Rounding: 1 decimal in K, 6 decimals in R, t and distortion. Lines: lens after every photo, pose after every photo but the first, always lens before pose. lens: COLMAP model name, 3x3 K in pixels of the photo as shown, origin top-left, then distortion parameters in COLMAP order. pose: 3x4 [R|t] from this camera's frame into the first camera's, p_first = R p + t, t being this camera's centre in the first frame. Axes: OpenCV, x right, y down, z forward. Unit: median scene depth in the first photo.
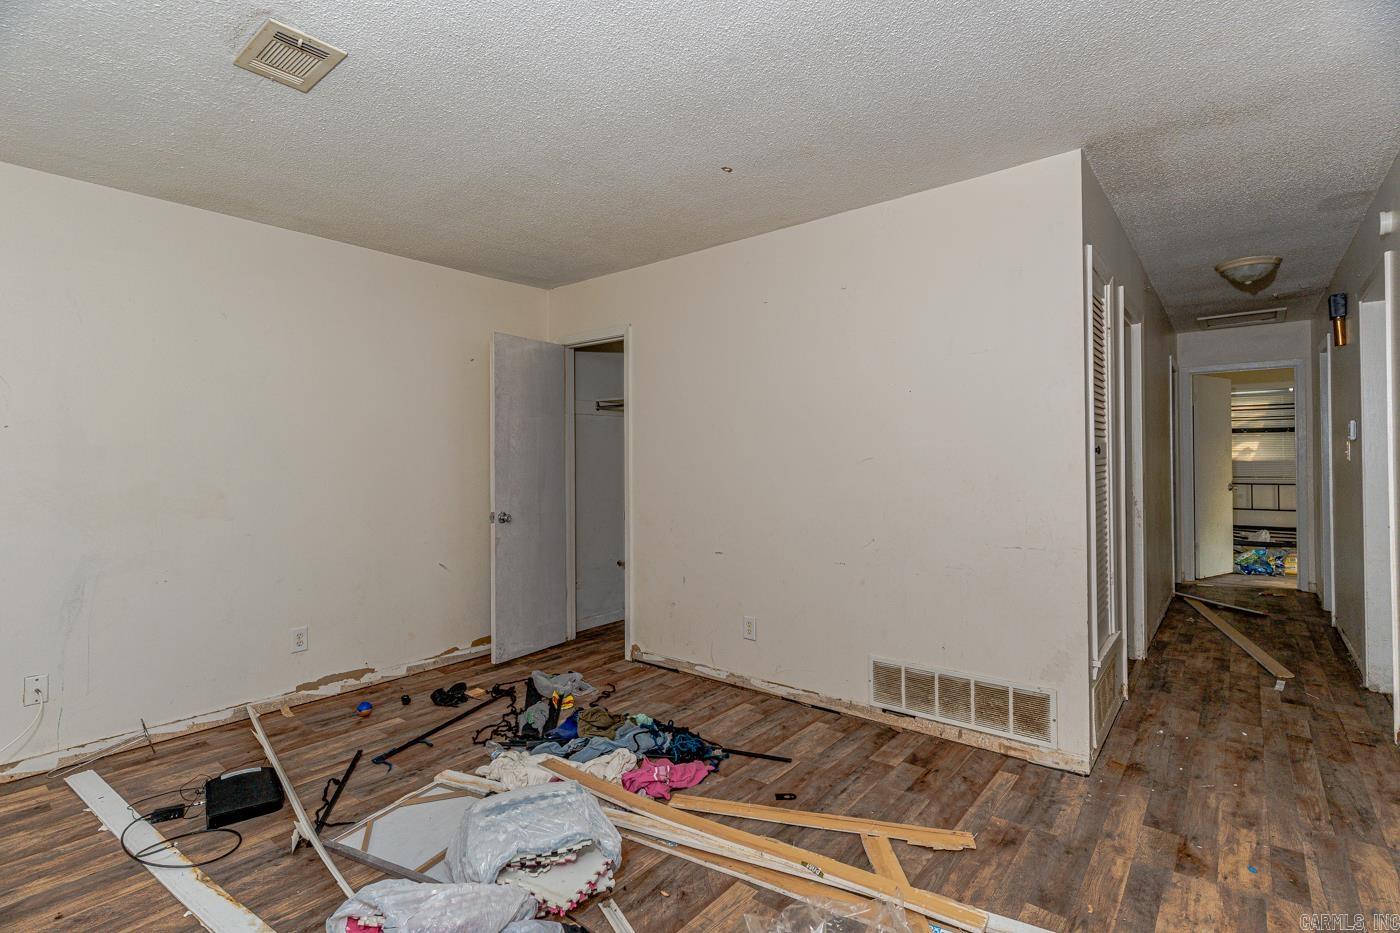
lens RADIAL K [[663.2, 0, 694.9], [0, 663.2, 466.5], [0, 0, 1]] dist [0.004006, -0.000086]
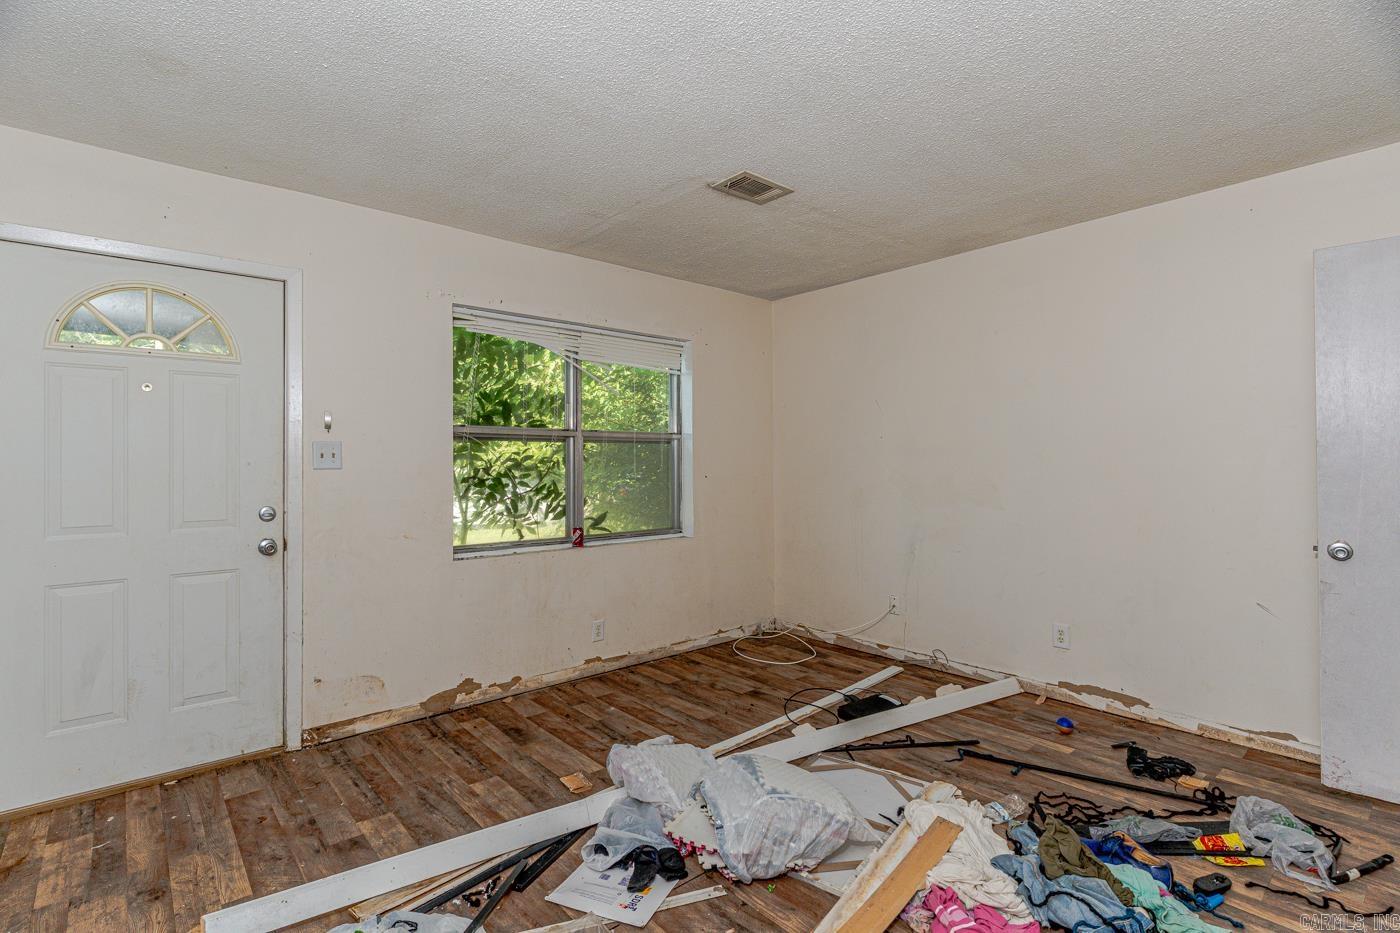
lens RADIAL K [[663.2, 0, 674.0], [0, 663.2, 461.9], [0, 0, 1]] dist [0.004006, -0.000086]
pose [[-0.195491, 0.010280, -0.980652, 0.572224], [0.005882, 0.999939, 0.009309, -0.018269], [0.980688, -0.003948, -0.195539, 0.709245]]
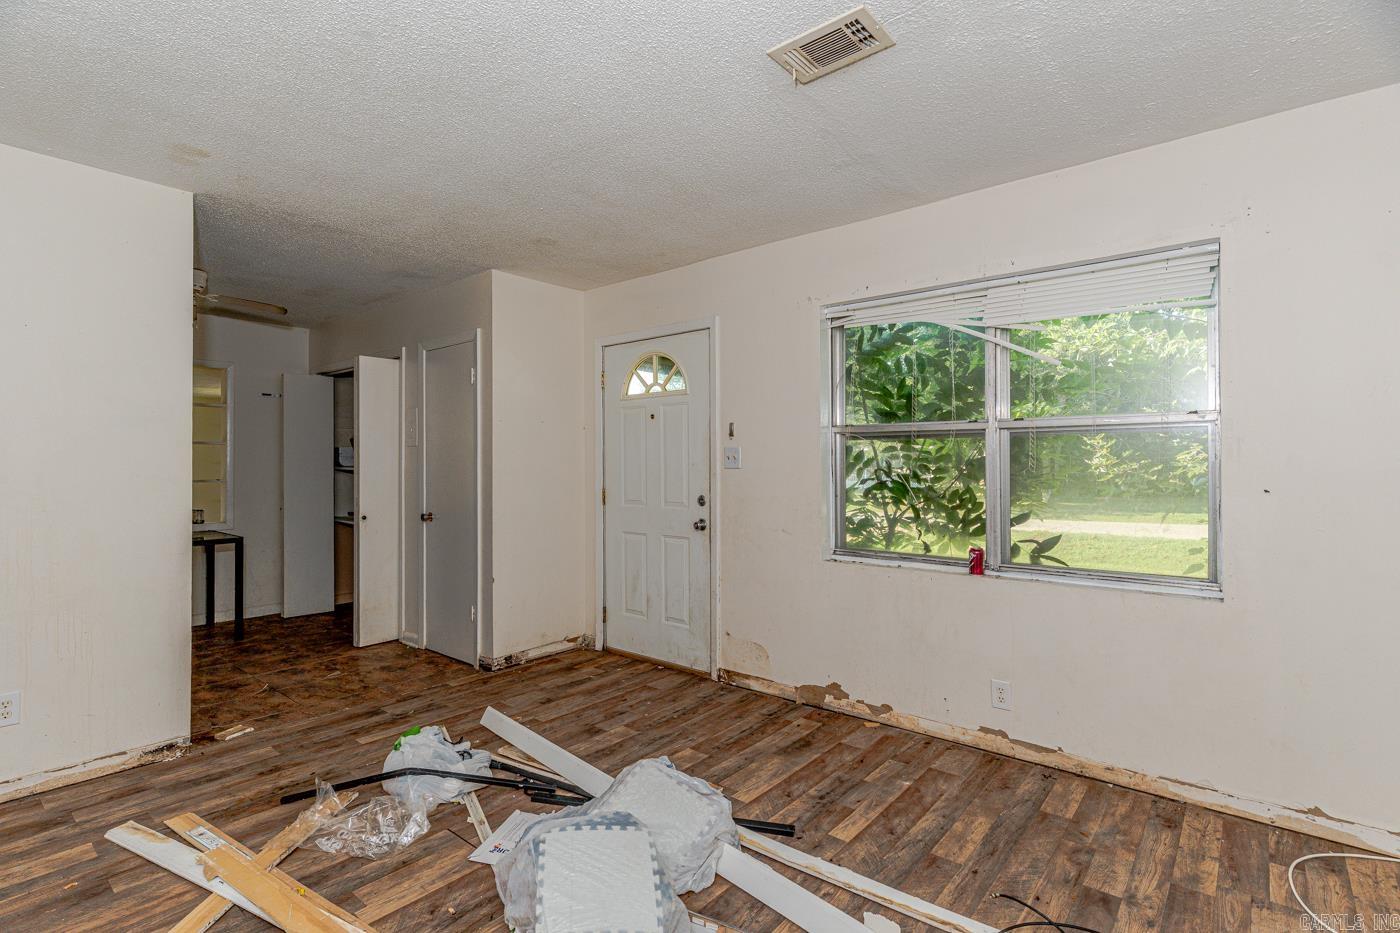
lens RADIAL K [[663.2, 0, 702.1], [0, 663.2, 462.5], [0, 0, 1]] dist [0.004006, -0.000086]
pose [[-0.999900, 0.010325, 0.009677, -0.276133], [0.010275, 0.999934, -0.005194, -0.005718], [-0.009730, -0.005094, -0.999940, 1.269852]]
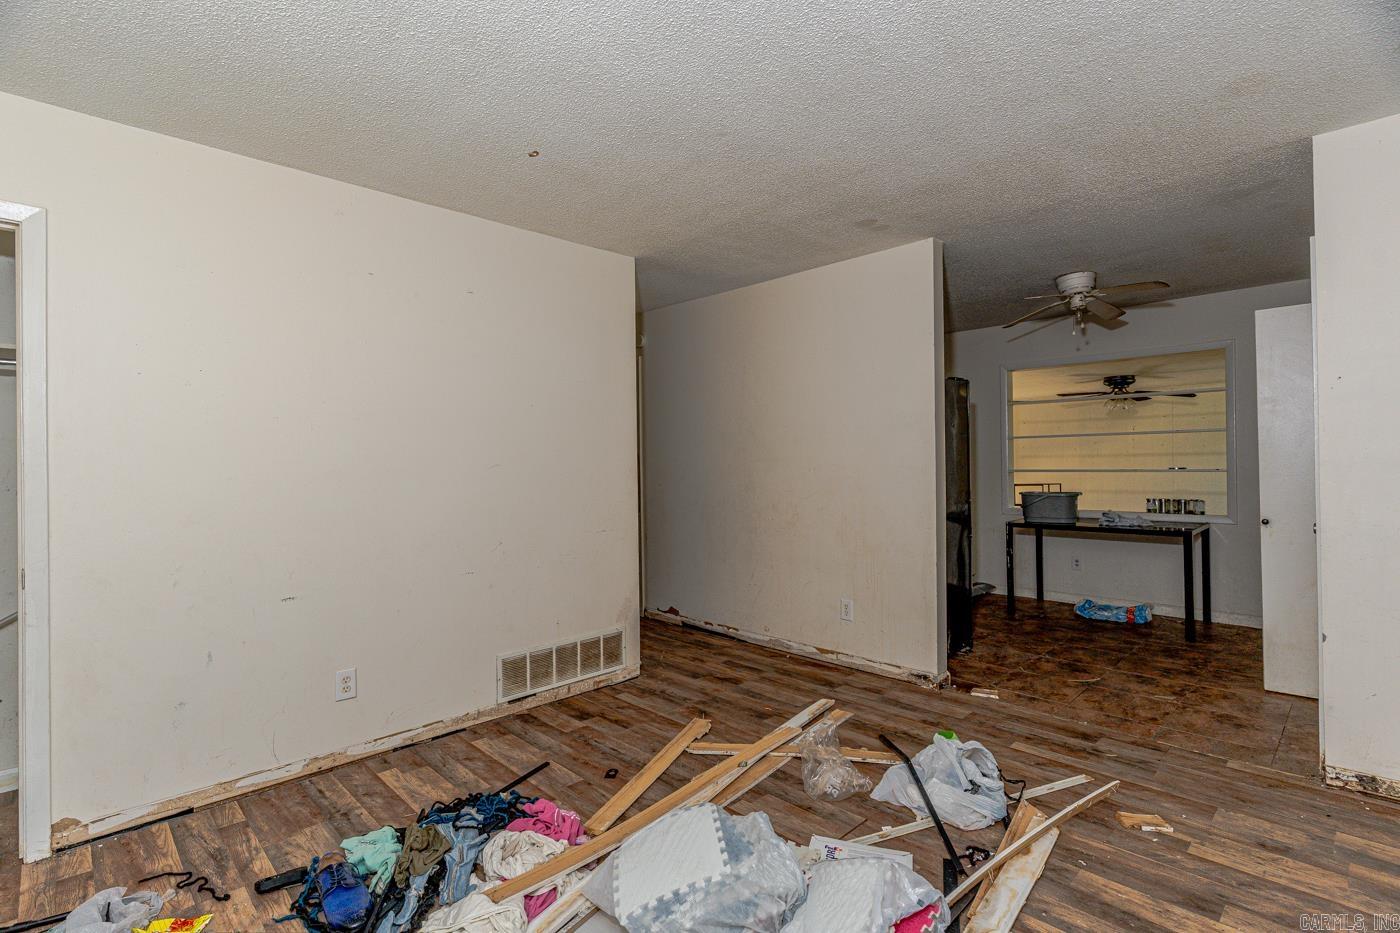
lens RADIAL K [[663.2, 0, 689.0], [0, 663.2, 463.5], [0, 0, 1]] dist [0.004006, -0.000086]
pose [[0.114041, 0.006306, 0.993456, -0.777288], [0.014364, 0.999865, -0.007996, -0.004602], [-0.993372, 0.015182, 0.113935, 0.609610]]
